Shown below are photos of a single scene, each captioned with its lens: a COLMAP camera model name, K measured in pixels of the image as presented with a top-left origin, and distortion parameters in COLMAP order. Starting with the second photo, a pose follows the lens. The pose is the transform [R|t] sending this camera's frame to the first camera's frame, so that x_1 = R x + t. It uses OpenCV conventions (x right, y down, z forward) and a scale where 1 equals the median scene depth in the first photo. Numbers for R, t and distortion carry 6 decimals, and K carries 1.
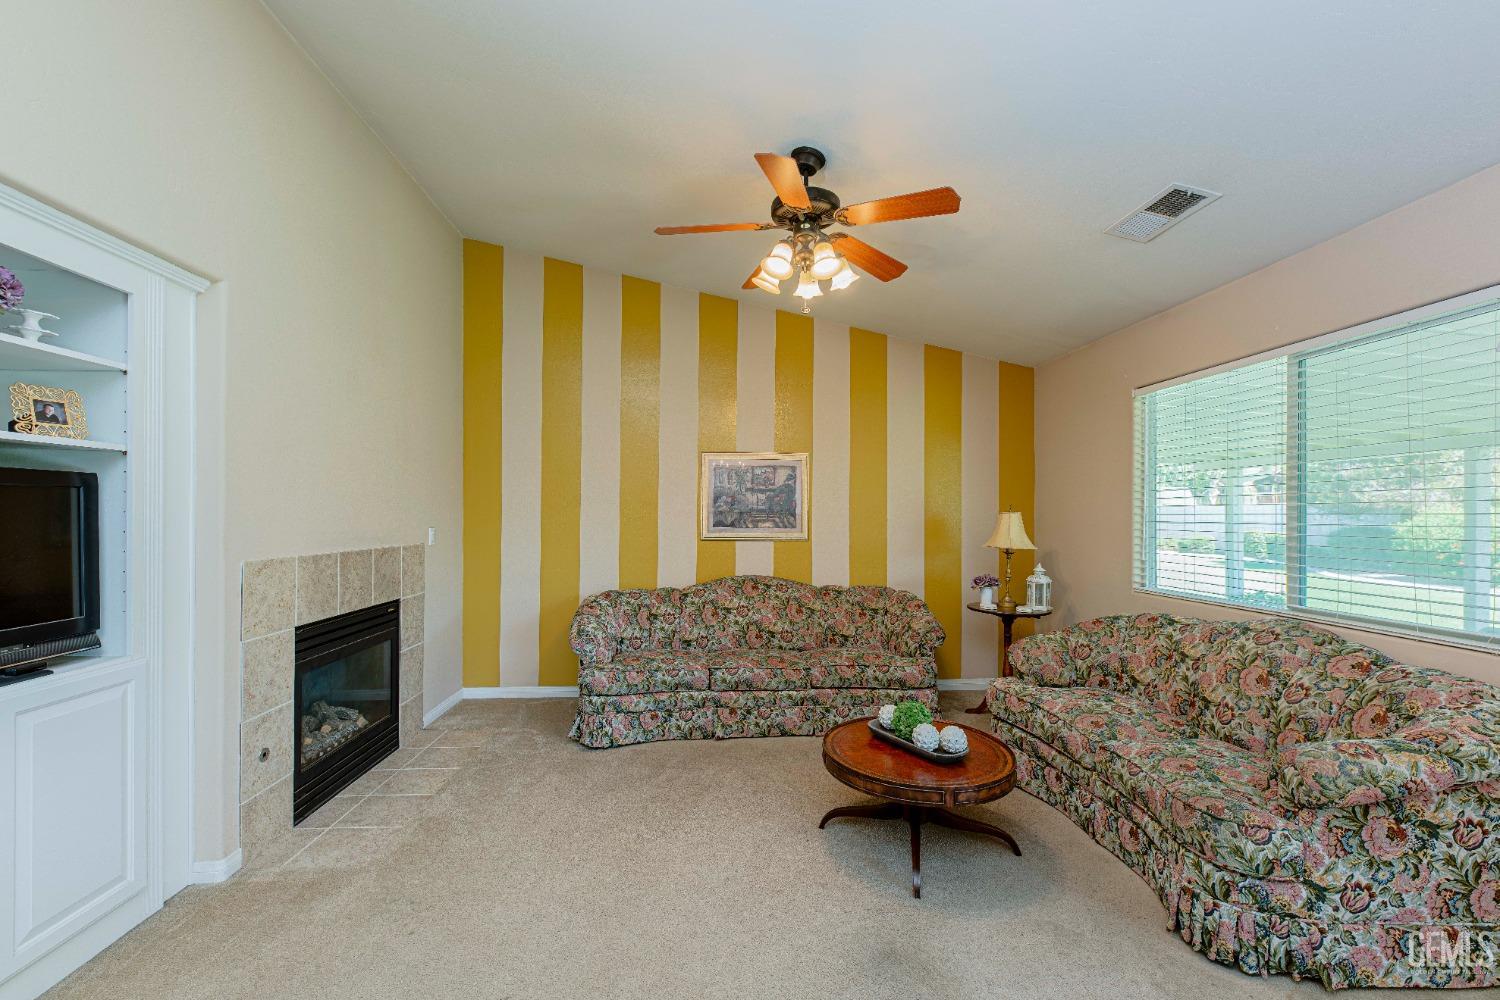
lens RADIAL K [[609.9, 0, 737.5], [0, 609.9, 519.1], [0, 0, 1]] dist [0.009480, -0.003357]
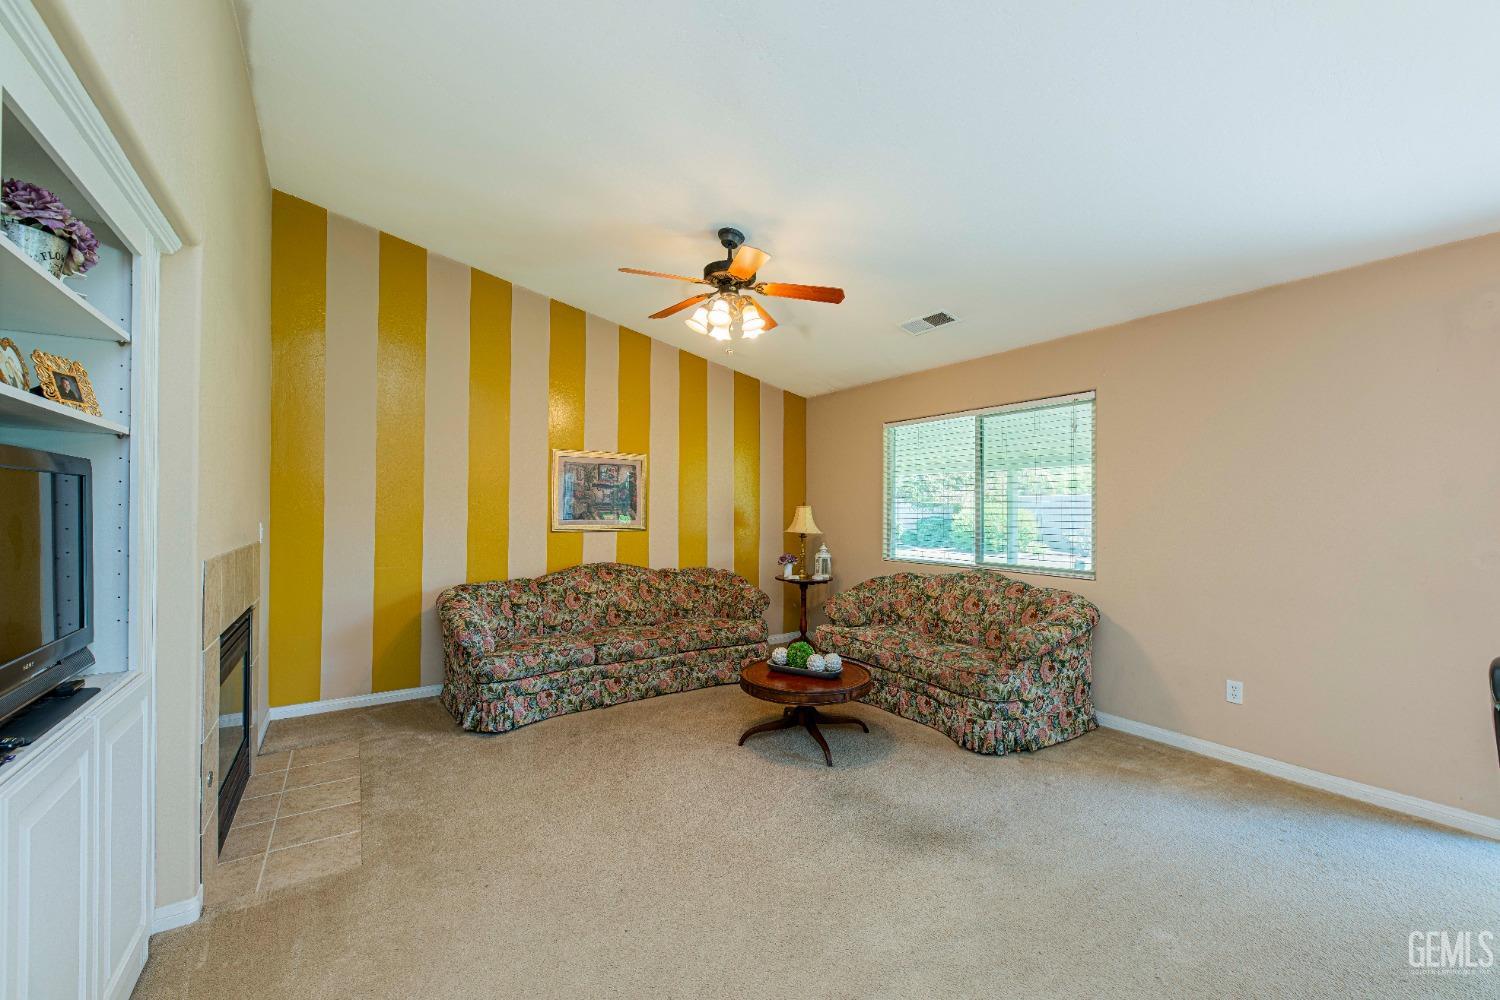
lens RADIAL K [[609.9, 0, 749.5], [0, 609.9, 508.9], [0, 0, 1]] dist [0.009480, -0.003357]
pose [[0.864520, 0.000440, 0.502599, -0.425795], [0.002196, 0.999987, -0.004652, 0.000756], [-0.502594, 0.005126, 0.864507, -0.126098]]
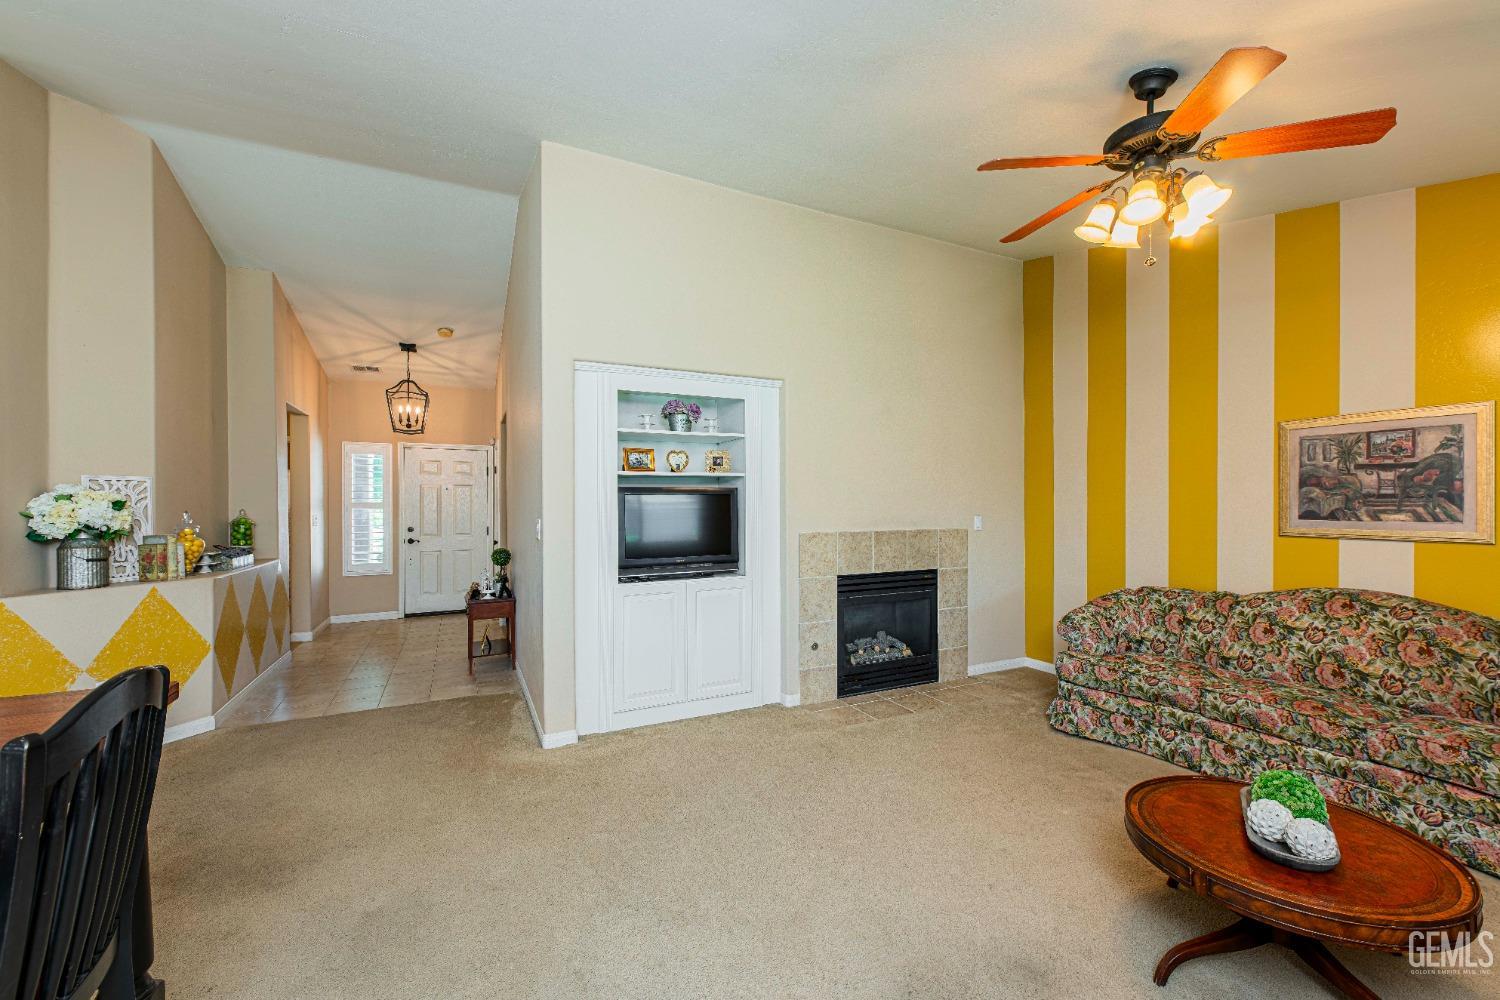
lens RADIAL K [[609.9, 0, 770.9], [0, 609.9, 515.1], [0, 0, 1]] dist [0.009480, -0.003357]
pose [[0.407121, 0.008395, -0.913336, 0.555553], [0.000245, 0.999957, 0.009301, 0.001301], [0.913374, -0.004011, 0.407101, 0.148929]]
